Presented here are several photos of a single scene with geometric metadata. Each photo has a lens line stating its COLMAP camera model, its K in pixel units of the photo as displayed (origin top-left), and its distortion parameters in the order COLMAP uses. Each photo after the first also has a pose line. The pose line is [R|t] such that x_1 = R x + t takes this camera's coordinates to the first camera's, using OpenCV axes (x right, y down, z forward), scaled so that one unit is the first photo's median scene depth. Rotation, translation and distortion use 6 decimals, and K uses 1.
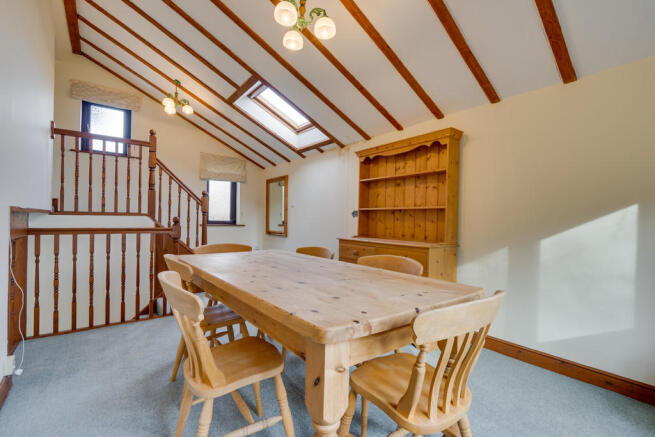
lens RADIAL K [[294.6, 0, 326.8], [0, 294.6, 218.7], [0, 0, 1]] dist [-0.002601, 0.000979]
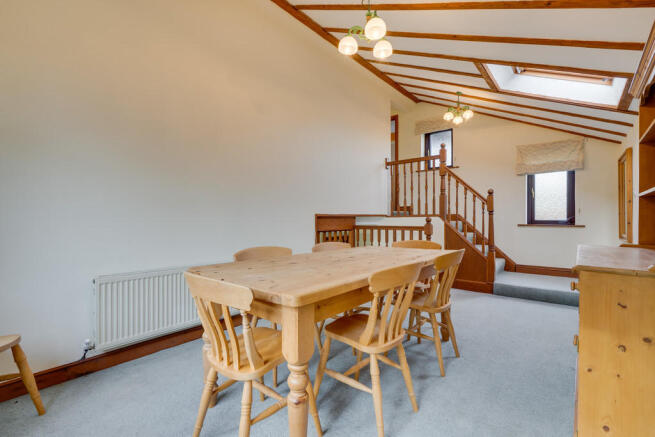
lens RADIAL K [[294.6, 0, 327.3], [0, 294.6, 220.2], [0, 0, 1]] dist [-0.002601, 0.000979]
pose [[0.206188, -0.012626, -0.978431, 0.430676], [0.009631, 0.999894, -0.010873, 0.012857], [0.978465, -0.007182, 0.206288, 0.278407]]
